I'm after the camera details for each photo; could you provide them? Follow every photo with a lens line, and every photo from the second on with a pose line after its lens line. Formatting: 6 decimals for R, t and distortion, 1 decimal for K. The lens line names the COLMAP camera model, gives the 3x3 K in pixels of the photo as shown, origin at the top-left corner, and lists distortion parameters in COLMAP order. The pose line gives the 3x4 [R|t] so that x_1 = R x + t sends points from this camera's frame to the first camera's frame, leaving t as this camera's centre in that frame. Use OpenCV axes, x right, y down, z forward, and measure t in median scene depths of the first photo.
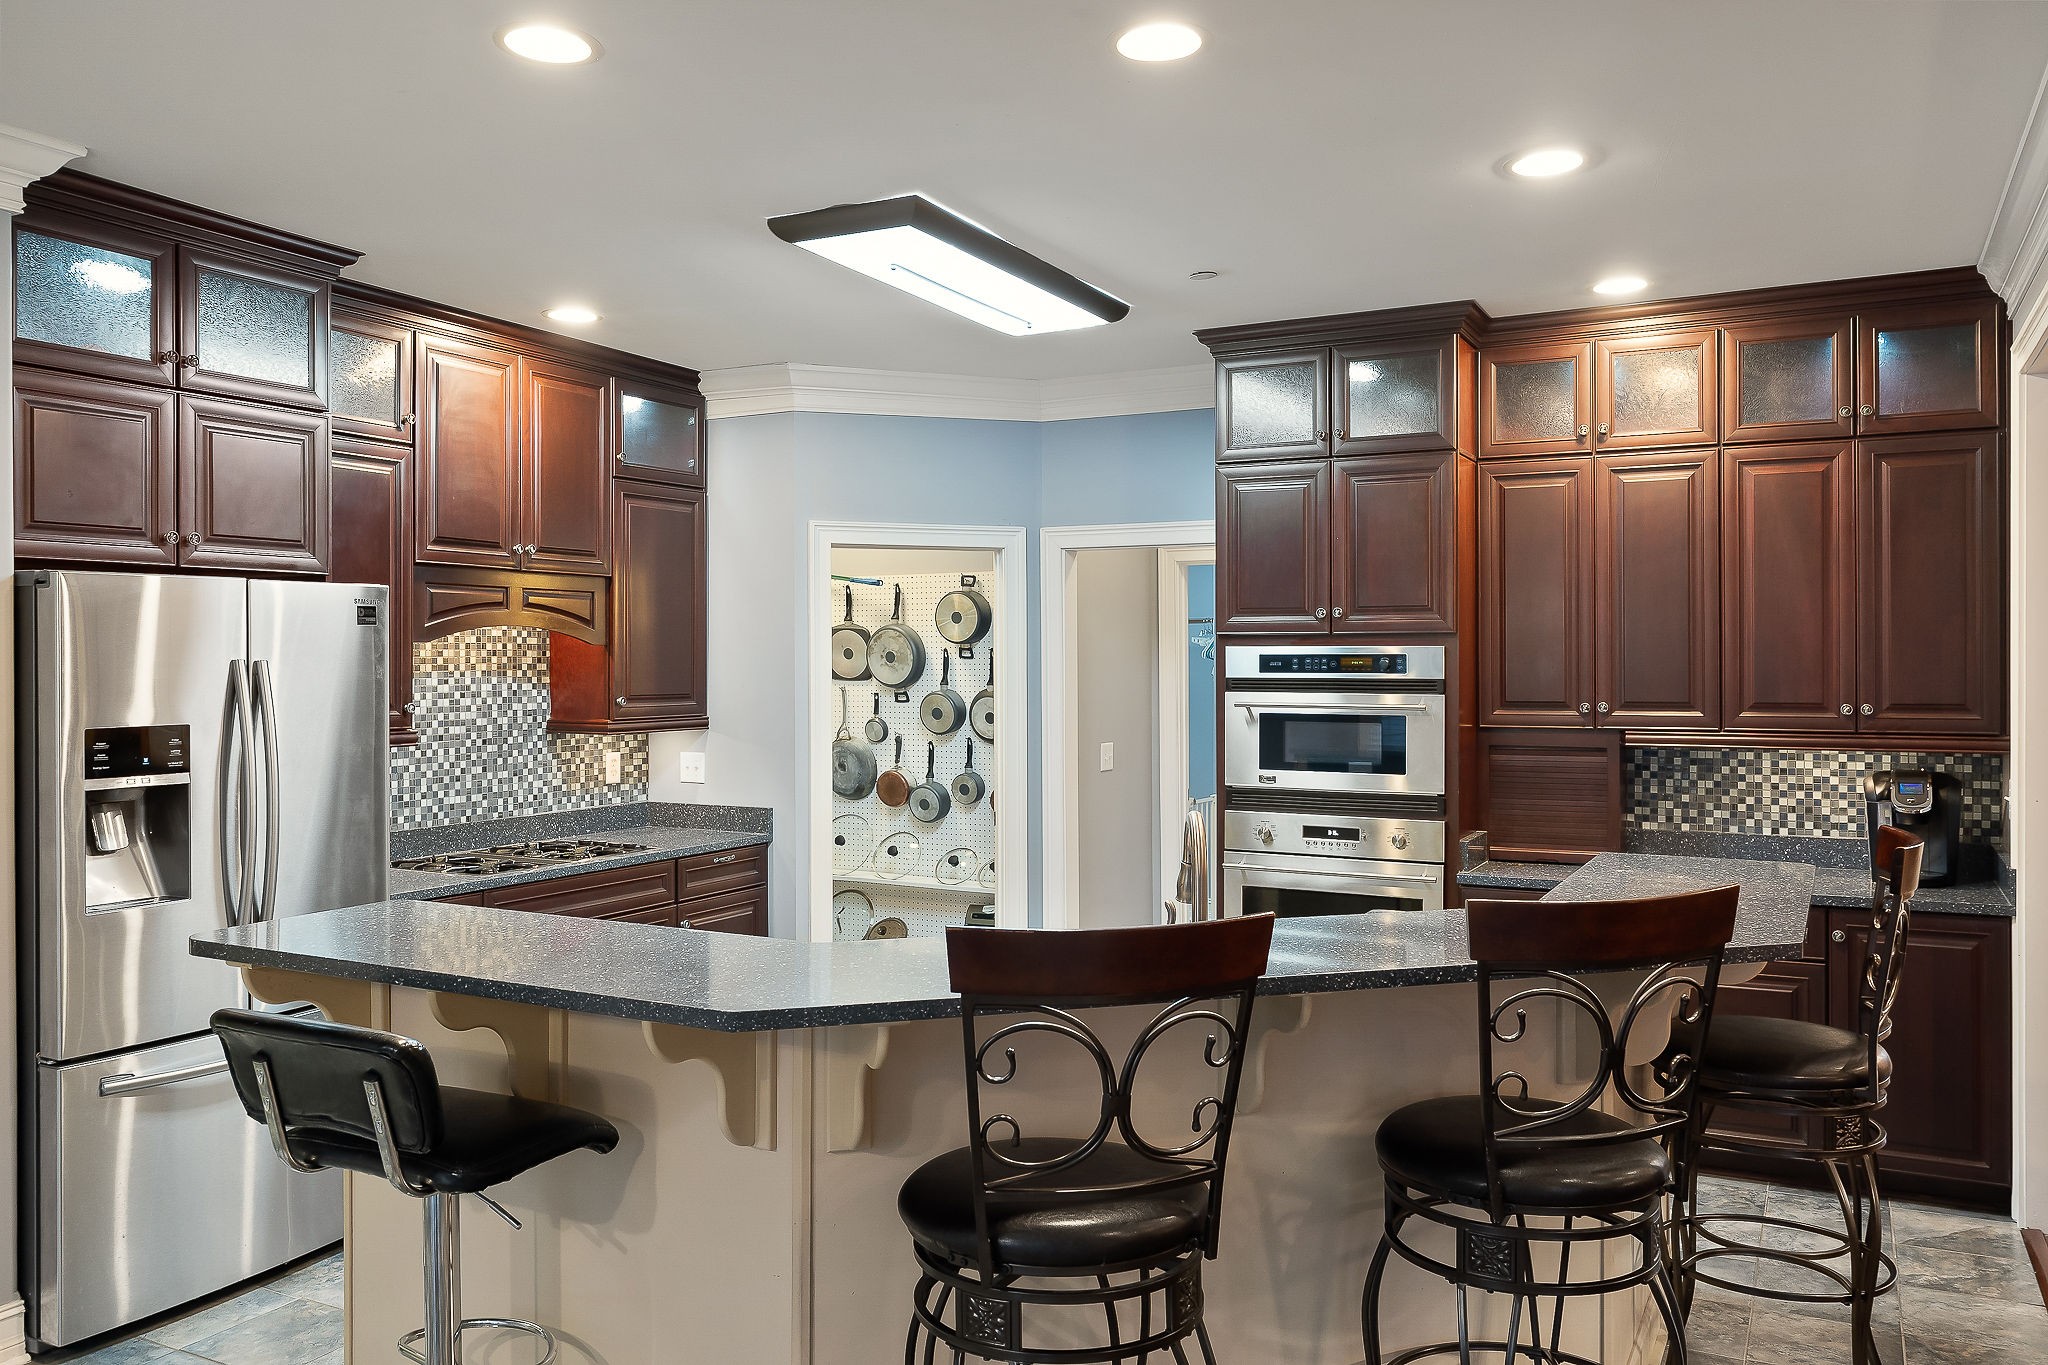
lens RADIAL K [[1526.1, 0, 1022.8], [0, 1526.1, 670.0], [0, 0, 1]] dist [0.001741, 0.002673]
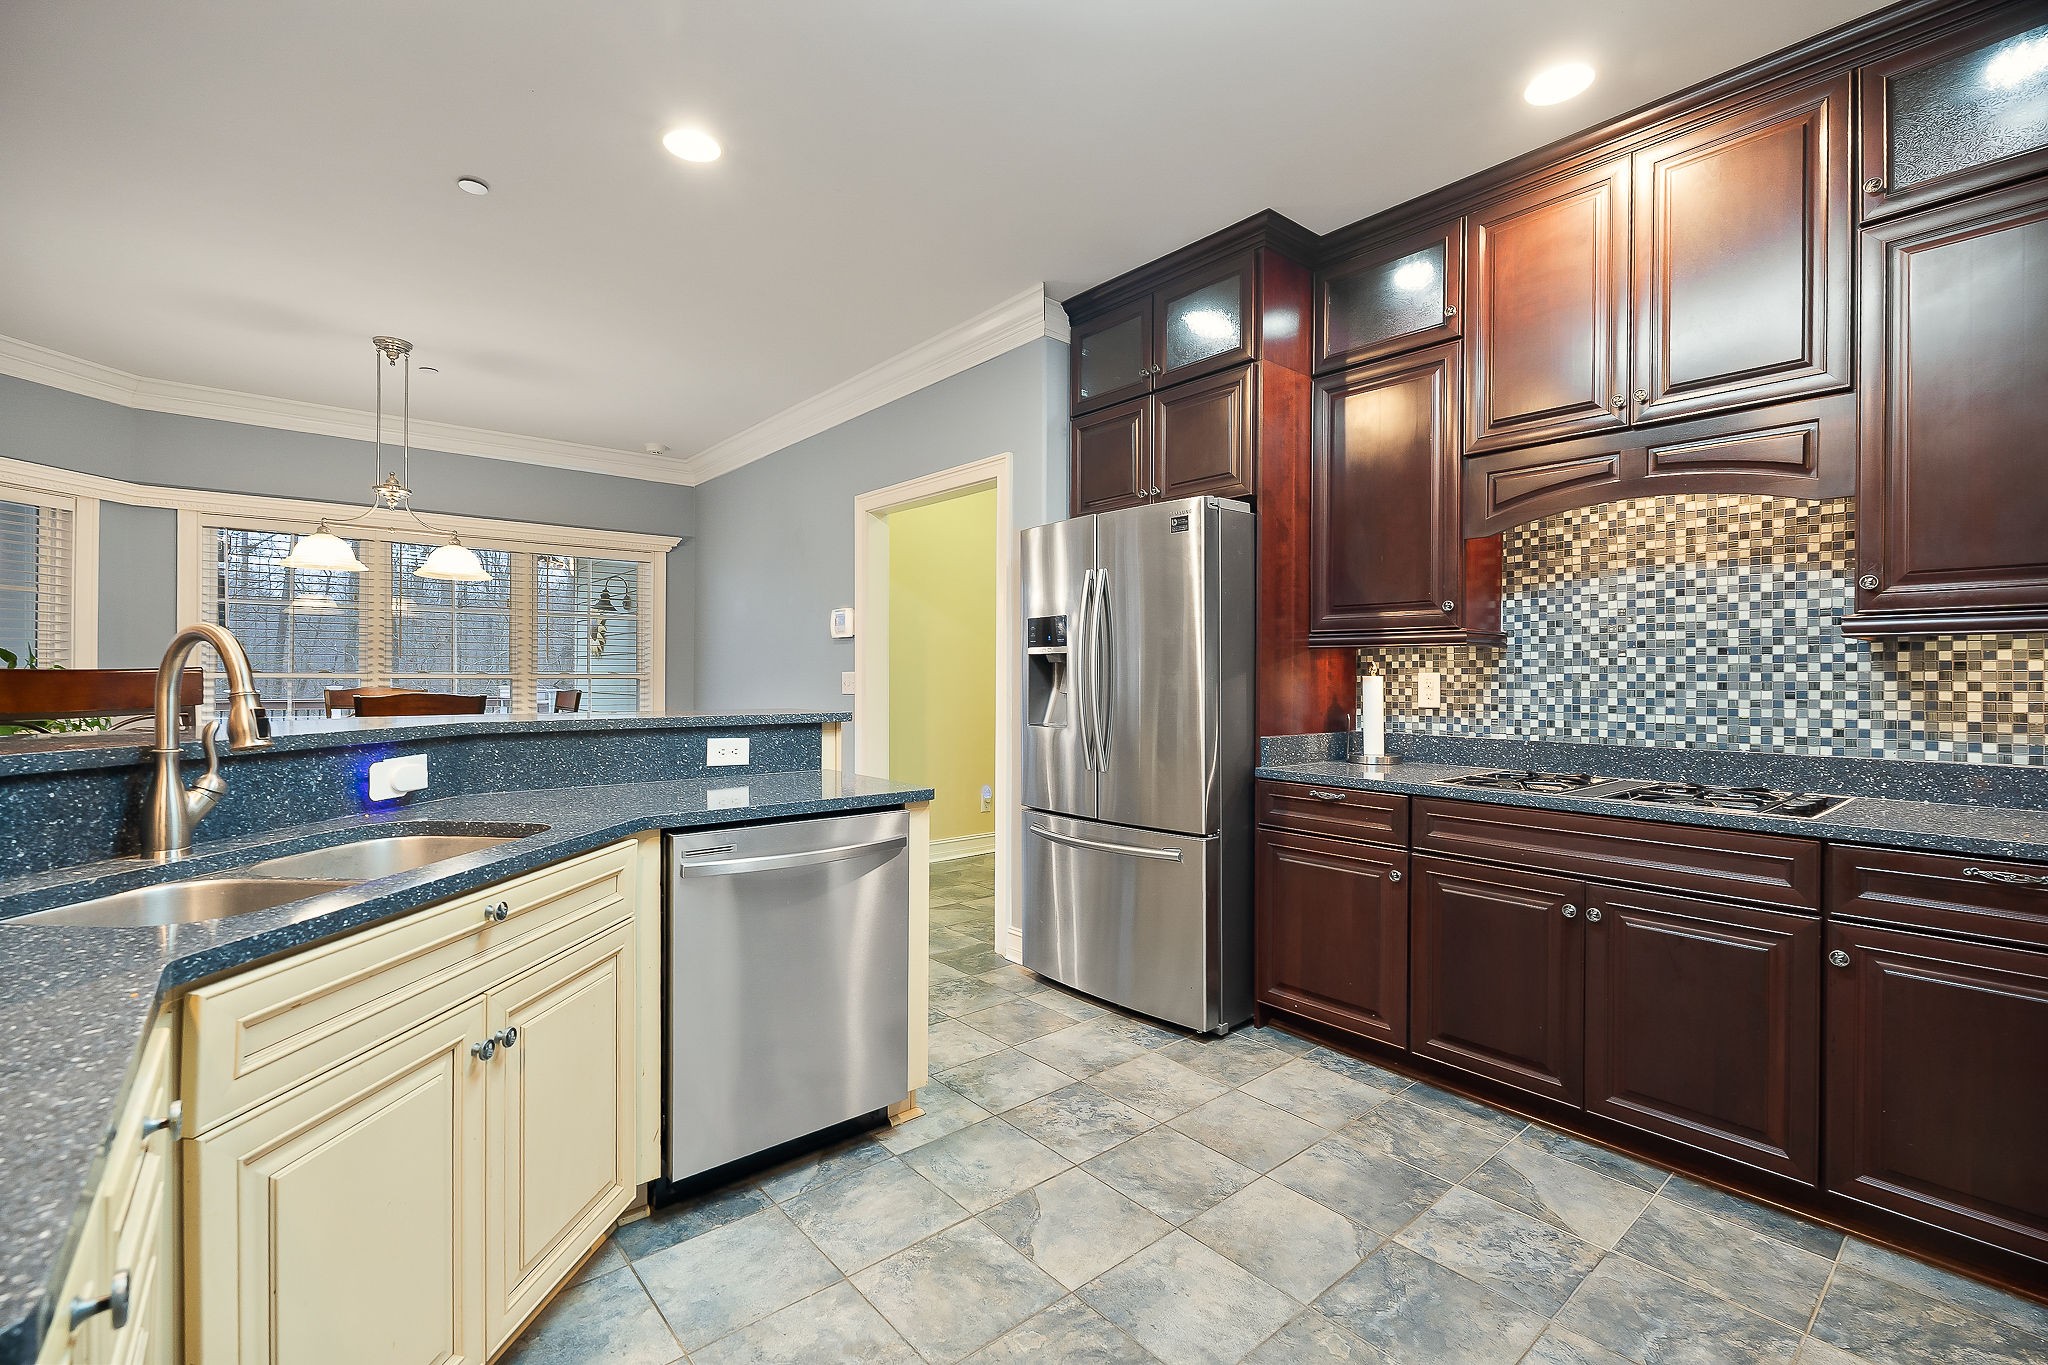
lens RADIAL K [[918.1, 0, 1036.5], [0, 918.1, 686.1], [0, 0, 1]] dist [-0.002472, 0.000029]
pose [[-0.370580, 0.007945, -0.928767, 0.216234], [-0.008314, 0.999895, 0.011871, 0.063044], [0.928763, 0.012121, -0.370475, 0.854640]]
